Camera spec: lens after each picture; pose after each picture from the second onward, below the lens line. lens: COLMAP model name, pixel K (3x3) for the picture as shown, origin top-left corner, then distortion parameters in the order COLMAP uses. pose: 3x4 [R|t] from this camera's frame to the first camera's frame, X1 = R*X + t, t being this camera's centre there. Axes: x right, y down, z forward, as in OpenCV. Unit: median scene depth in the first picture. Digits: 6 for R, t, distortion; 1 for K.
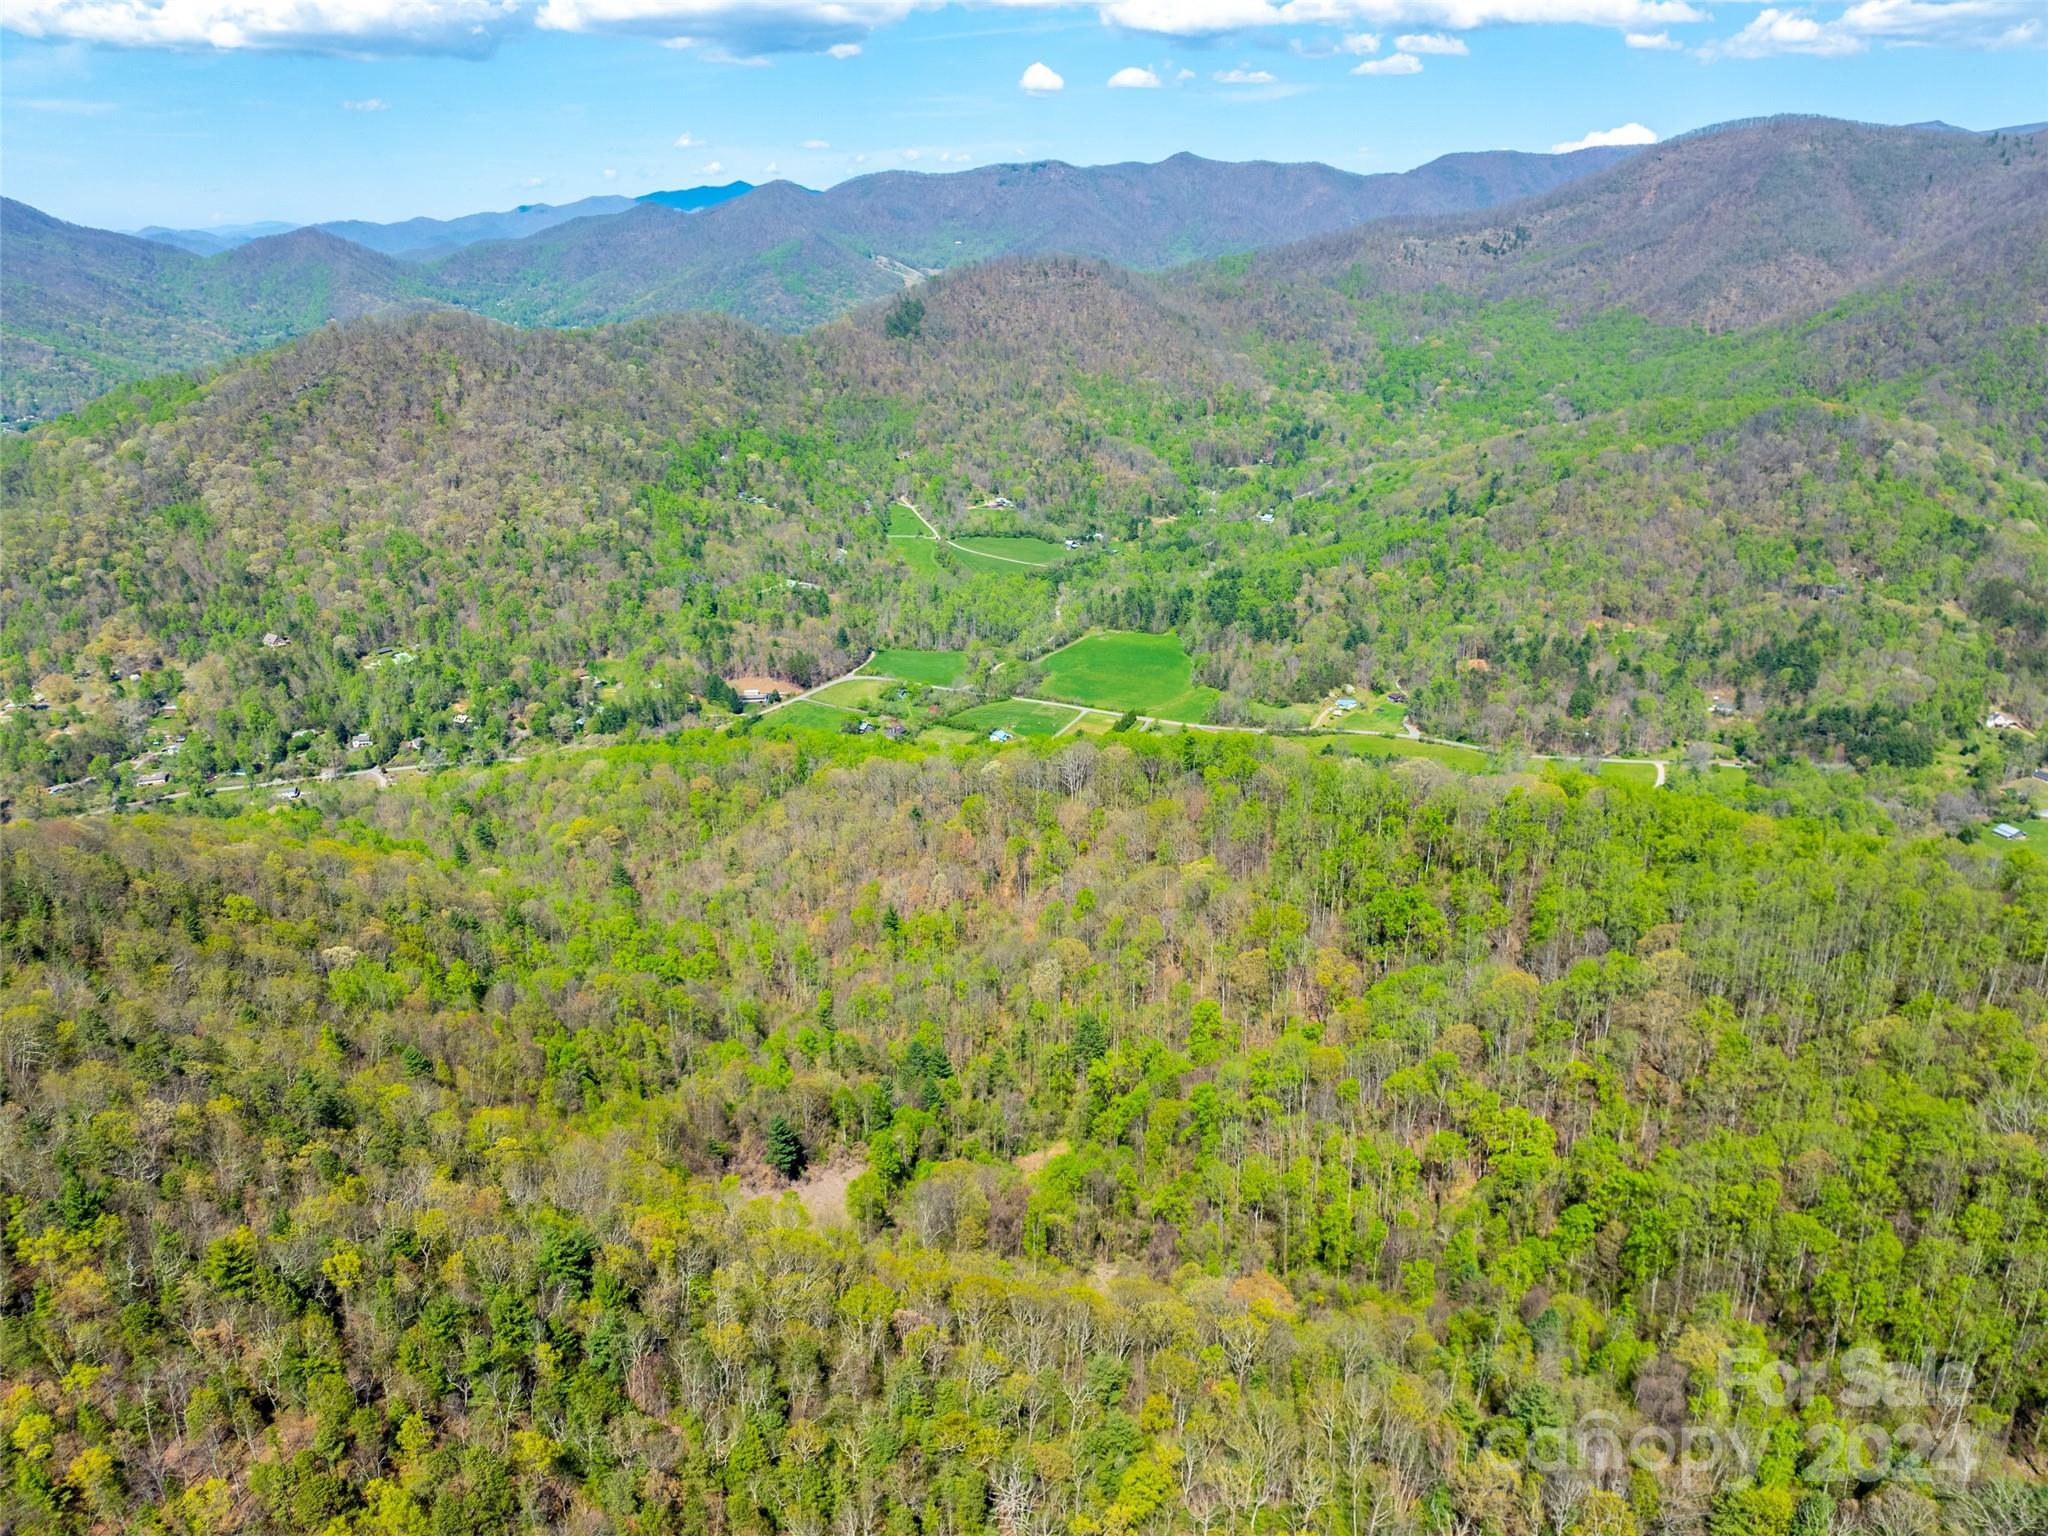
lens RADIAL K [[1454.3, 0, 1033.2], [0, 1454.3, 762.3], [0, 0, 1]] dist [-0.059134, 0.022899]
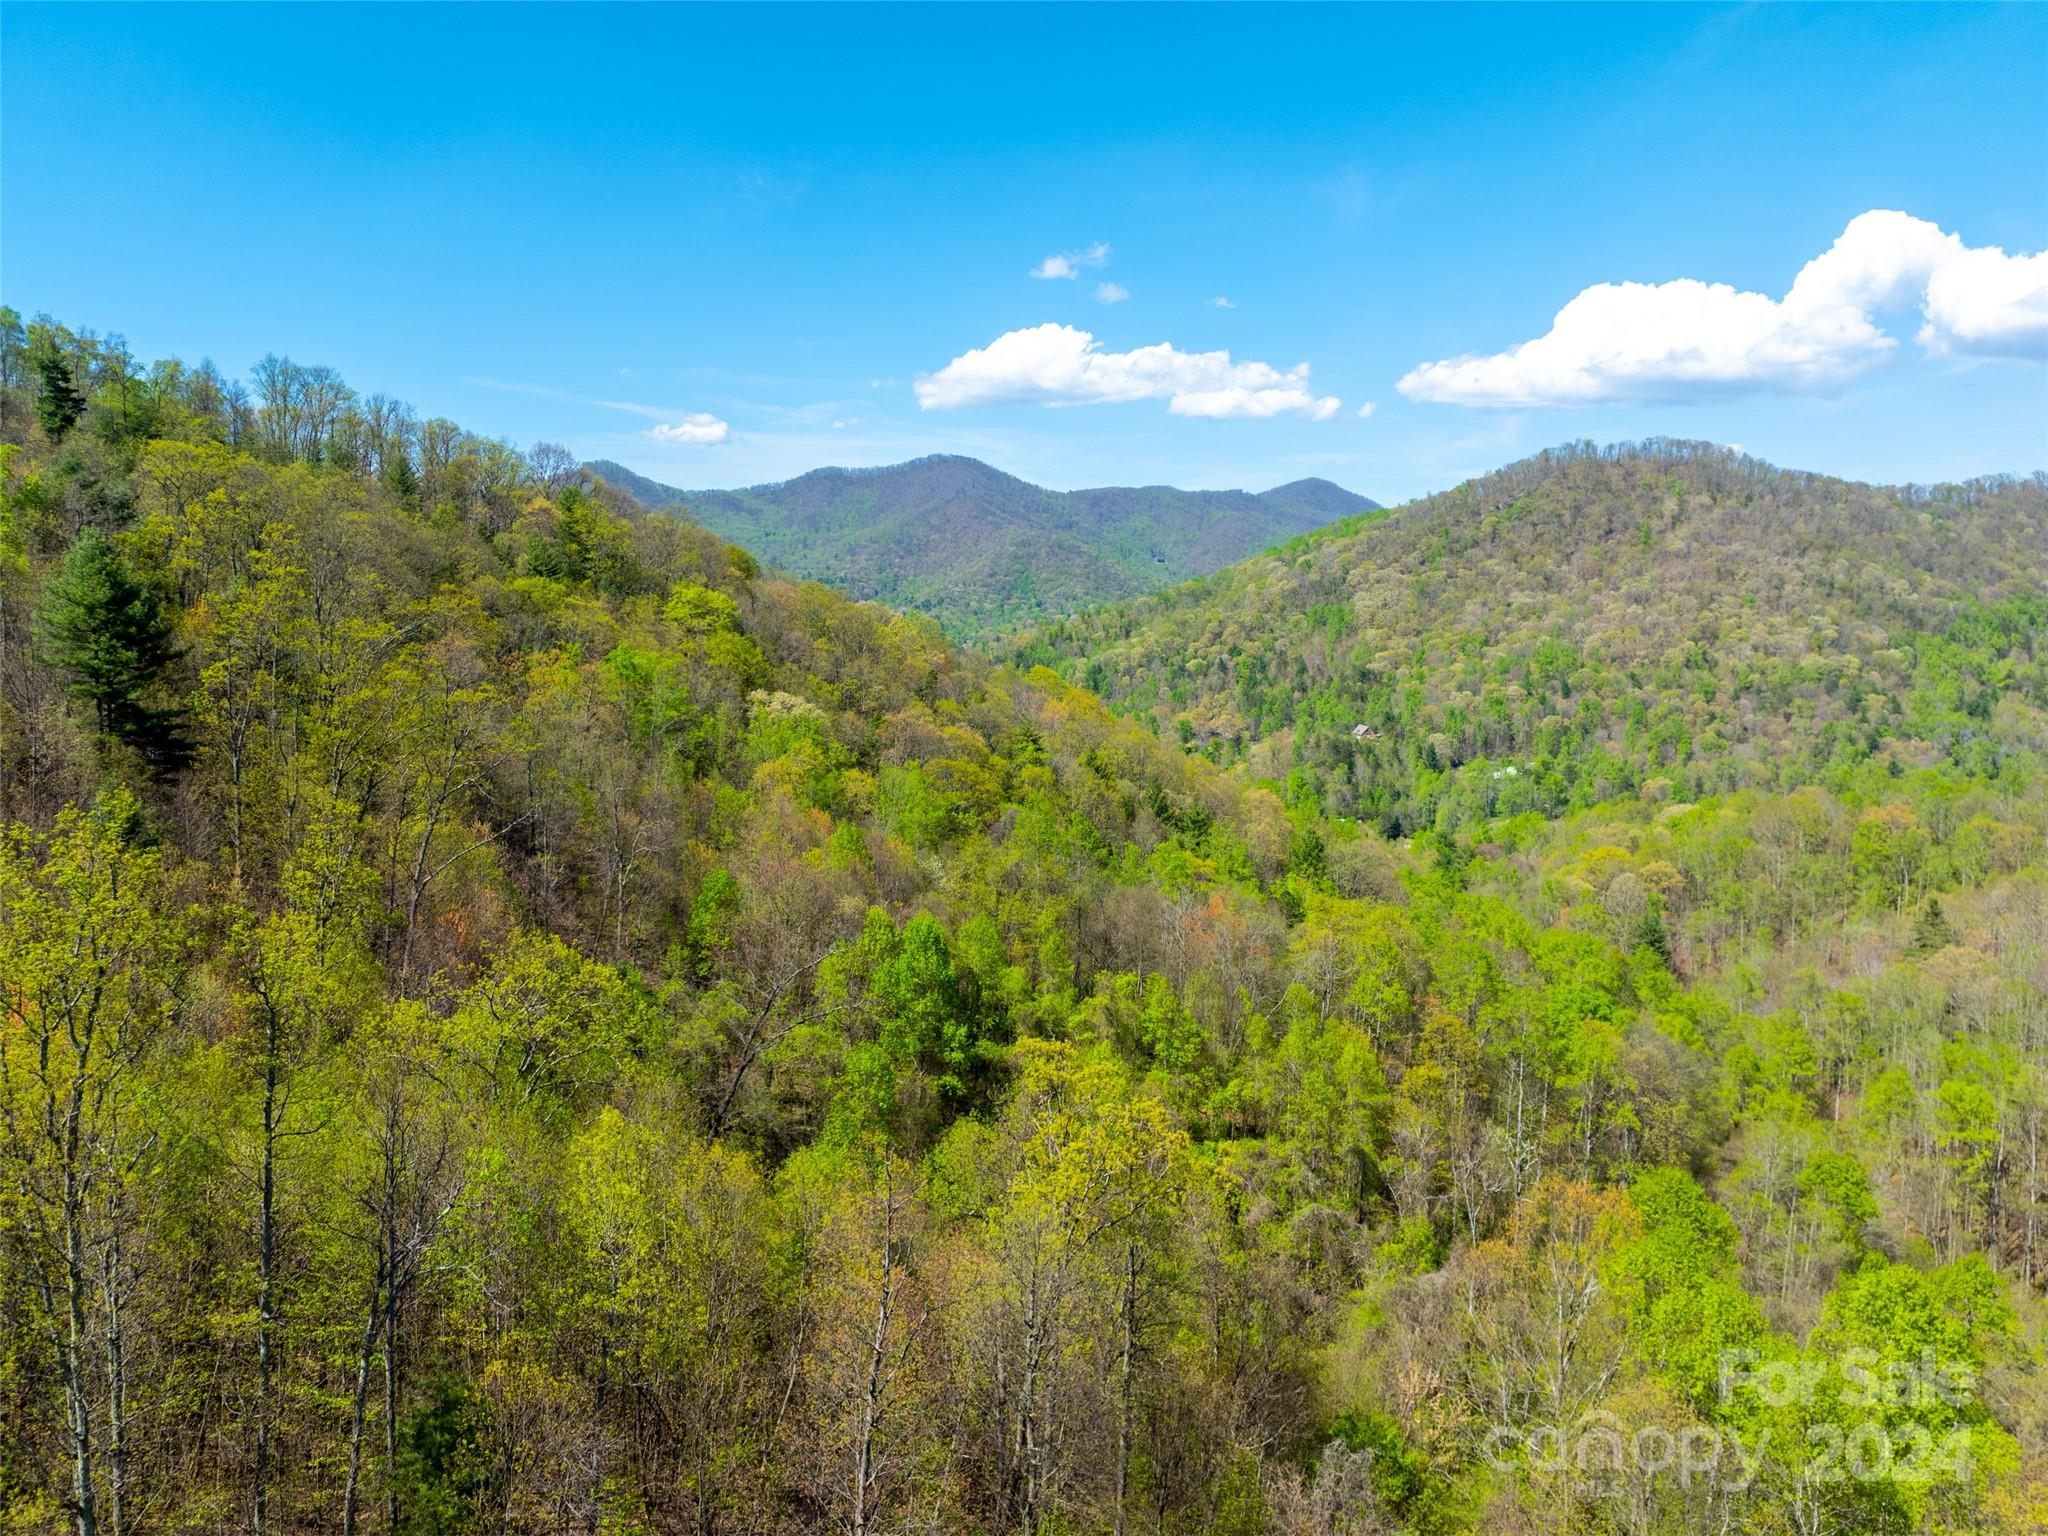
lens RADIAL K [[1454.3, 0, 1024.1], [0, 1454.3, 776.8], [0, 0, 1]] dist [-0.059134, 0.022899]
pose [[0.670342, 0.102820, -0.734895, -0.050919], [-0.260597, 0.959894, -0.103407, 0.067897], [0.694789, 0.260829, 0.670251, 0.301320]]
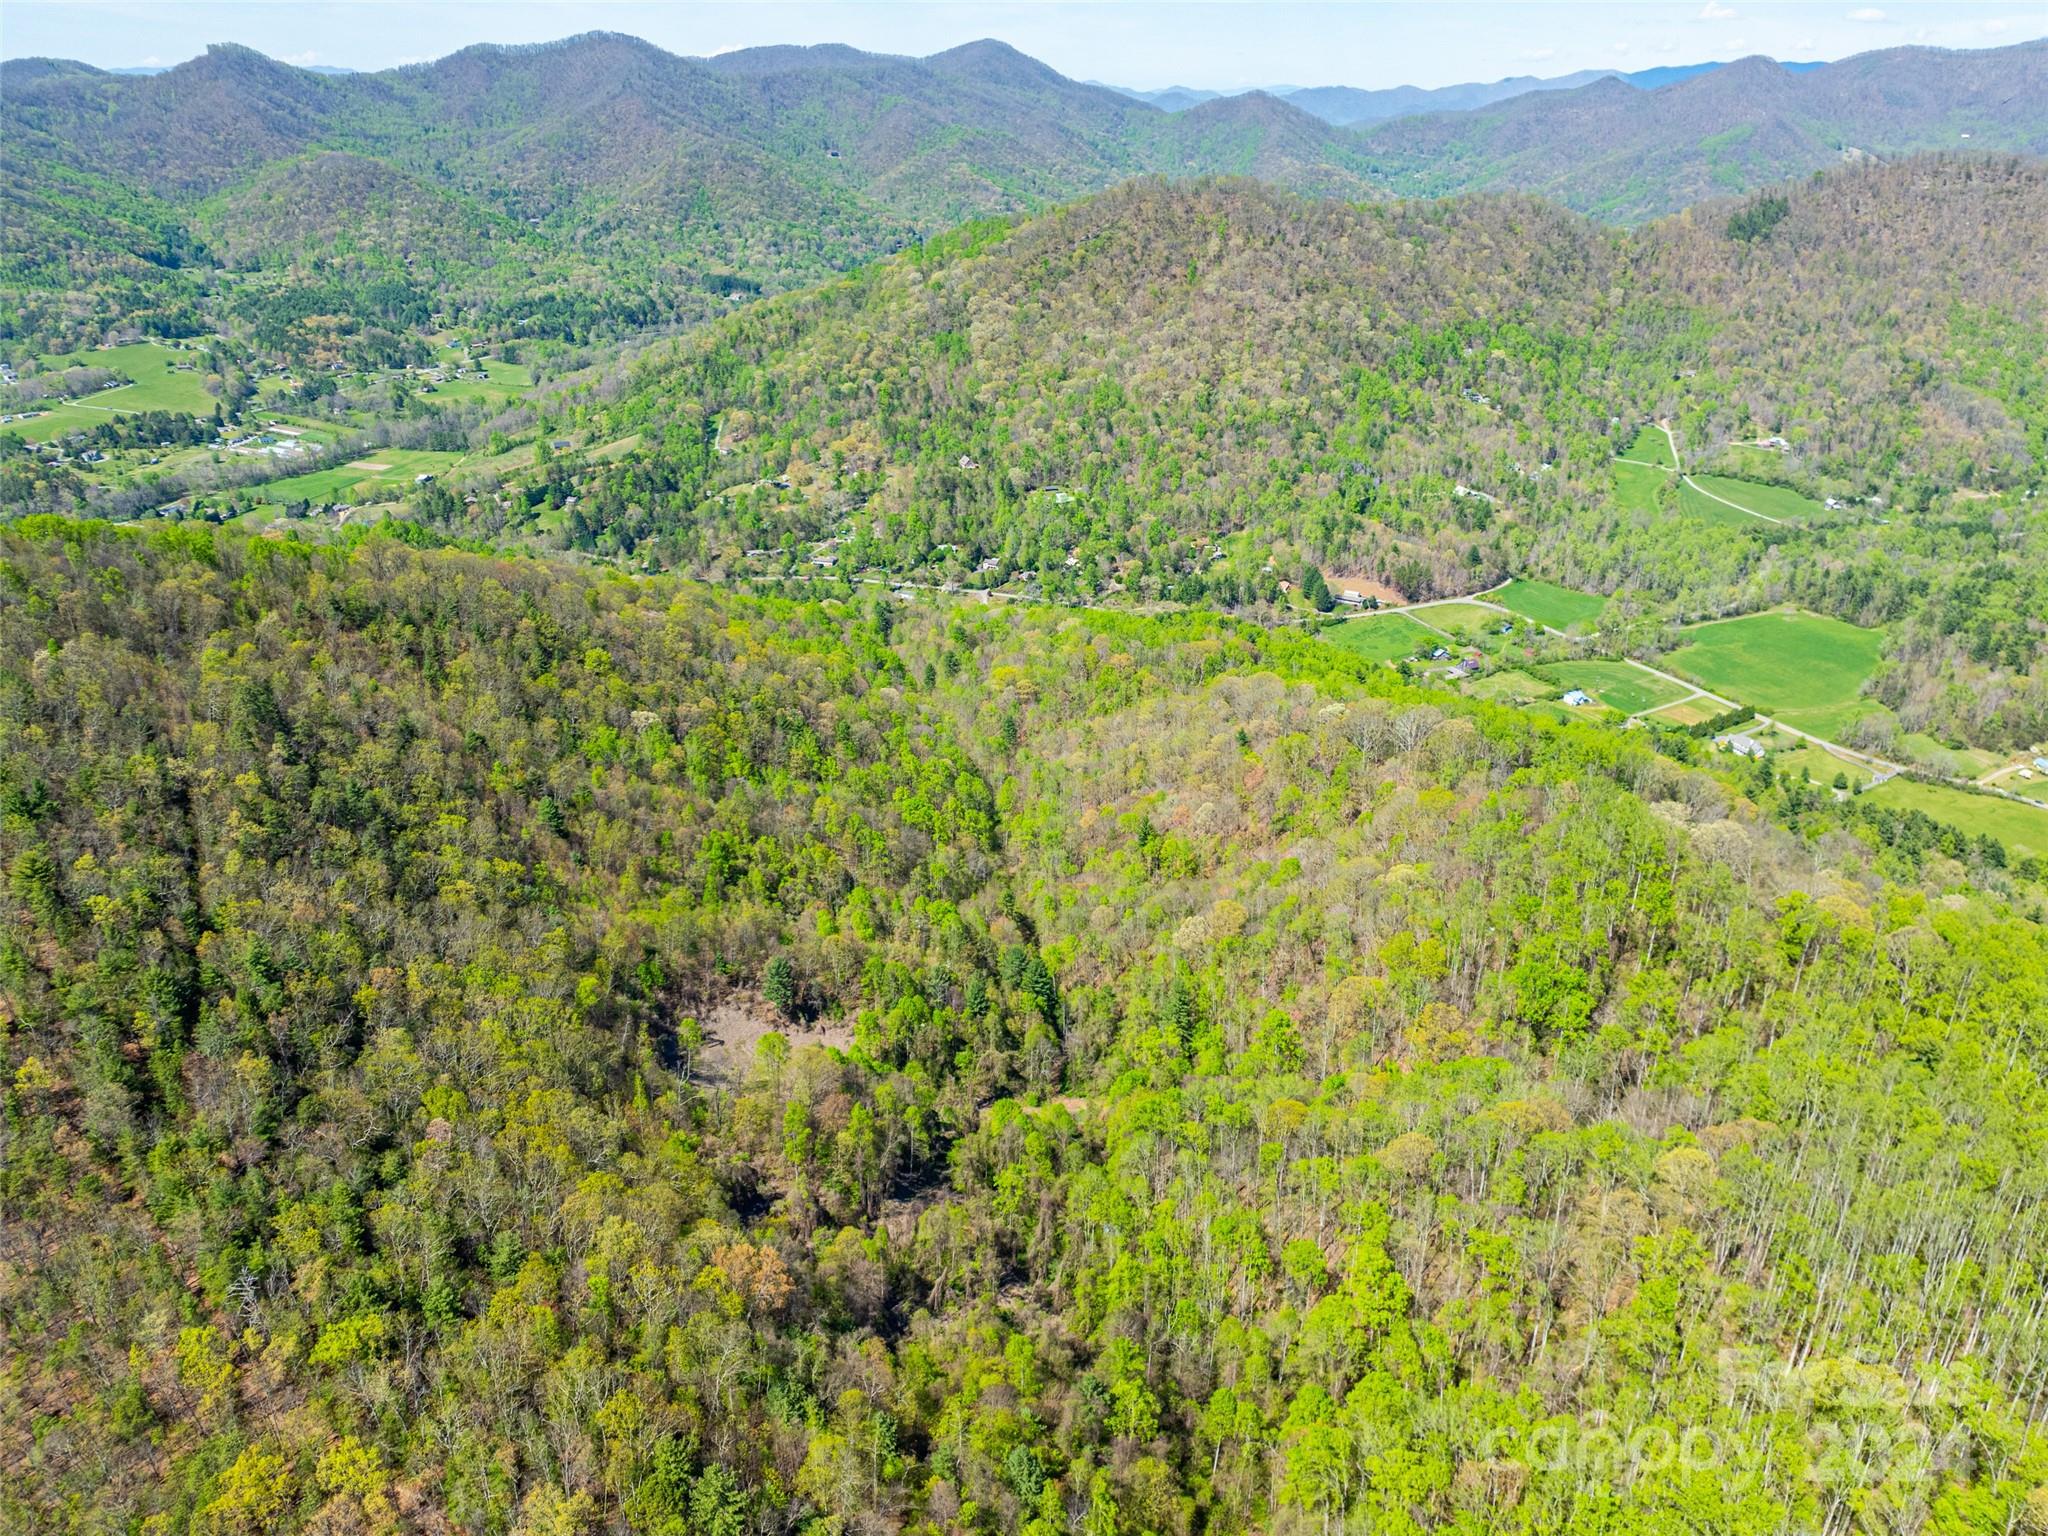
lens RADIAL K [[1454.3, 0, 1015.1], [0, 1454.3, 769.0], [0, 0, 1]] dist [-0.059134, 0.022899]
pose [[0.804496, 0.262021, -0.533040, 0.154945], [-0.218192, 0.965062, 0.145077, -0.024566], [0.552430, -0.000409, 0.833559, 0.069890]]
